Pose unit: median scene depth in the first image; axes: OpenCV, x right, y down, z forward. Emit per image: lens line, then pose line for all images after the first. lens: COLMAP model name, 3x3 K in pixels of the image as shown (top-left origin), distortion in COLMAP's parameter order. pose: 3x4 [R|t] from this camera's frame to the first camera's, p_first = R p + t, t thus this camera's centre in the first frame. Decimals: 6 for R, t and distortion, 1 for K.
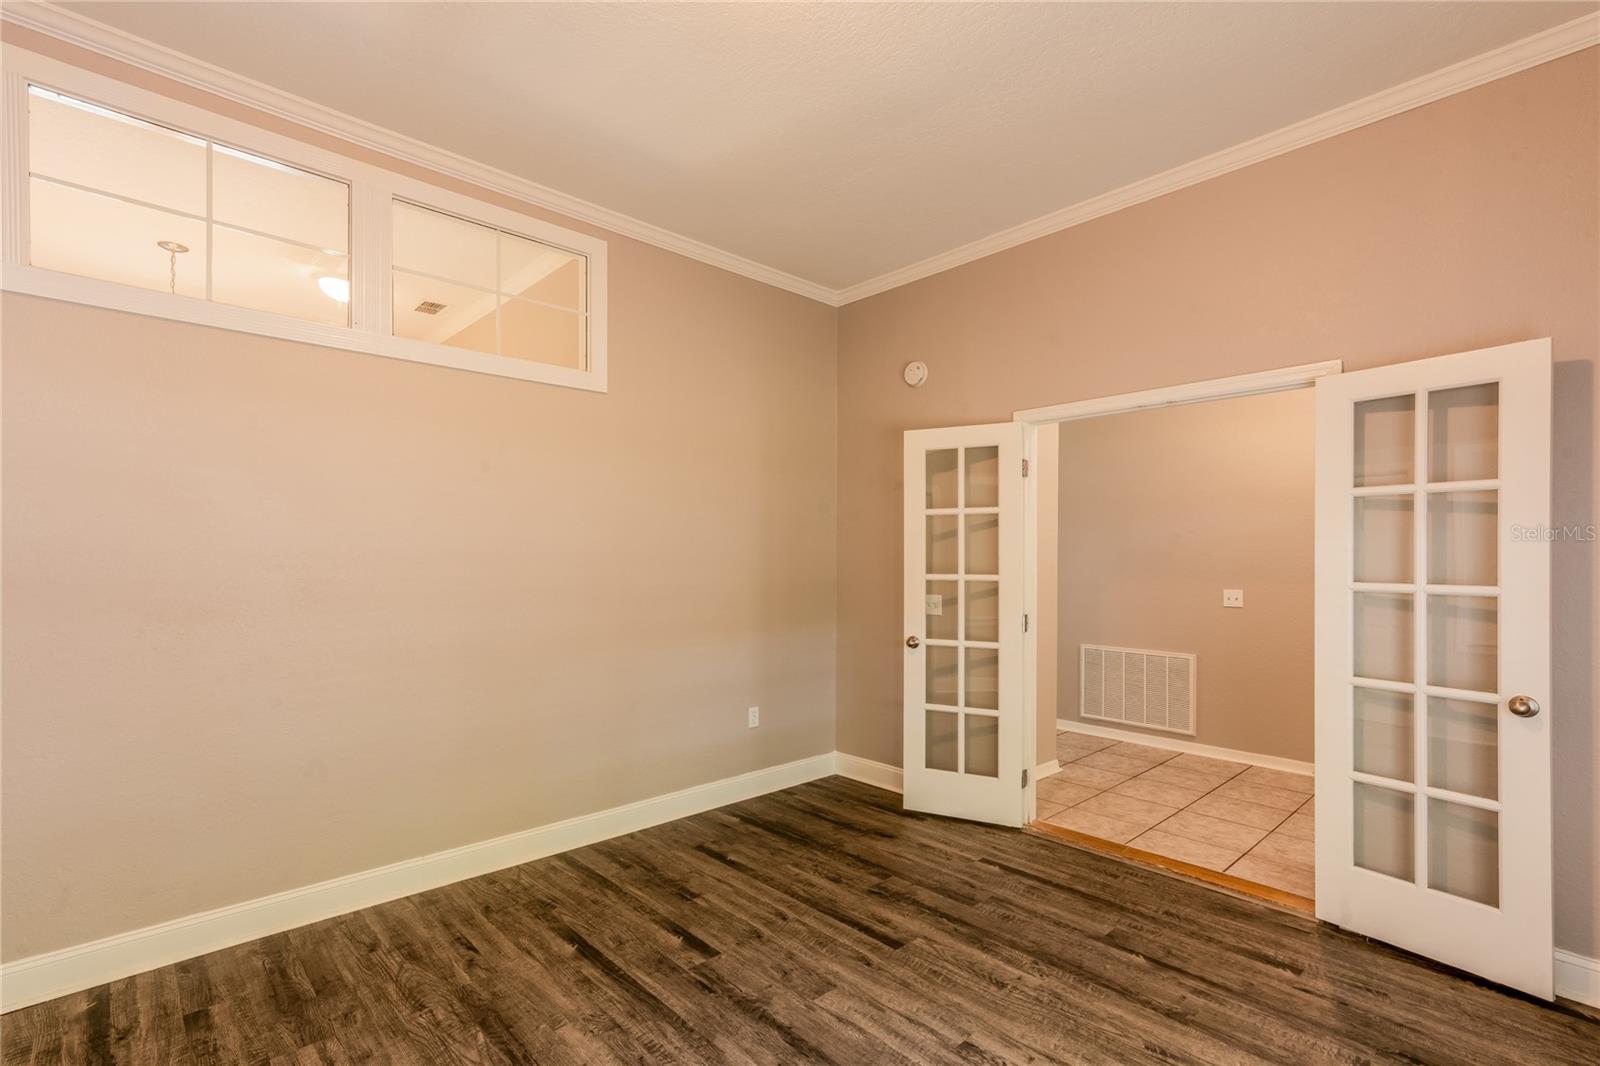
lens RADIAL K [[742.6, 0, 797.3], [0, 742.6, 554.5], [0, 0, 1]] dist [0.016007, -0.000468]
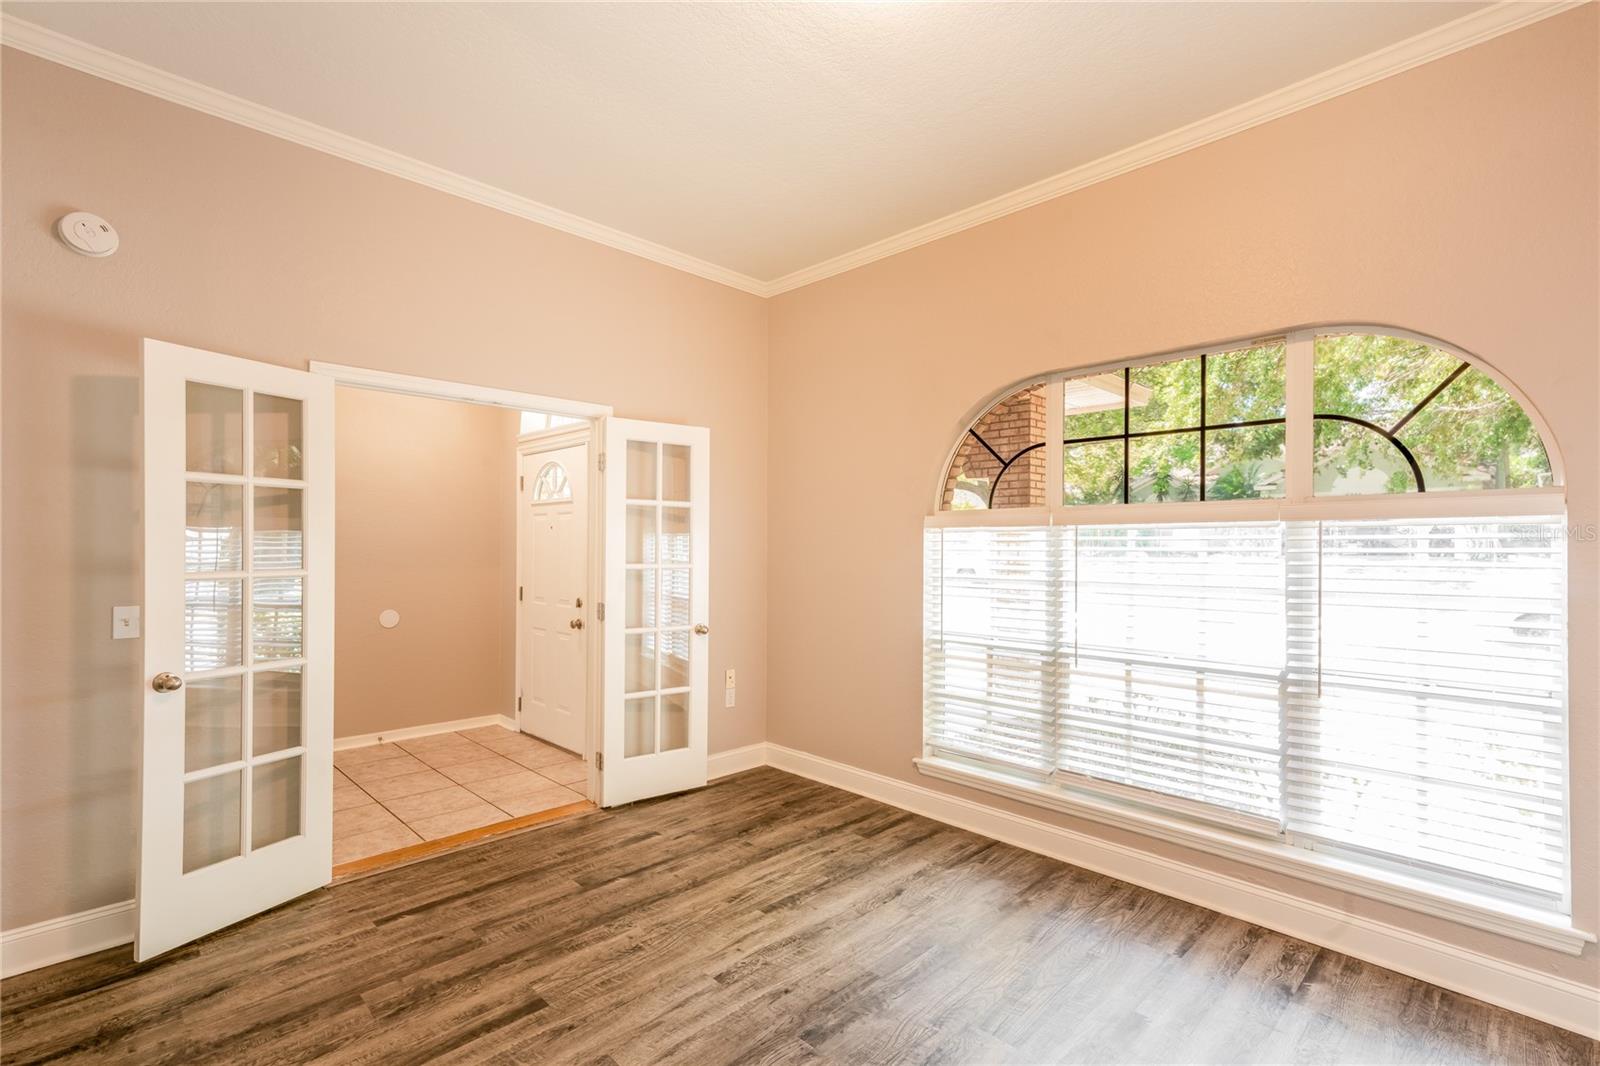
lens RADIAL K [[727.2, 0, 797.2], [0, 727.2, 549.2], [0, 0, 1]] dist [0.002874, 0.001165]
pose [[-0.025969, -0.004835, 0.999651, -0.635323], [-0.006545, 0.999968, 0.004666, 0.000184], [-0.999641, -0.006422, -0.025999, 0.663371]]
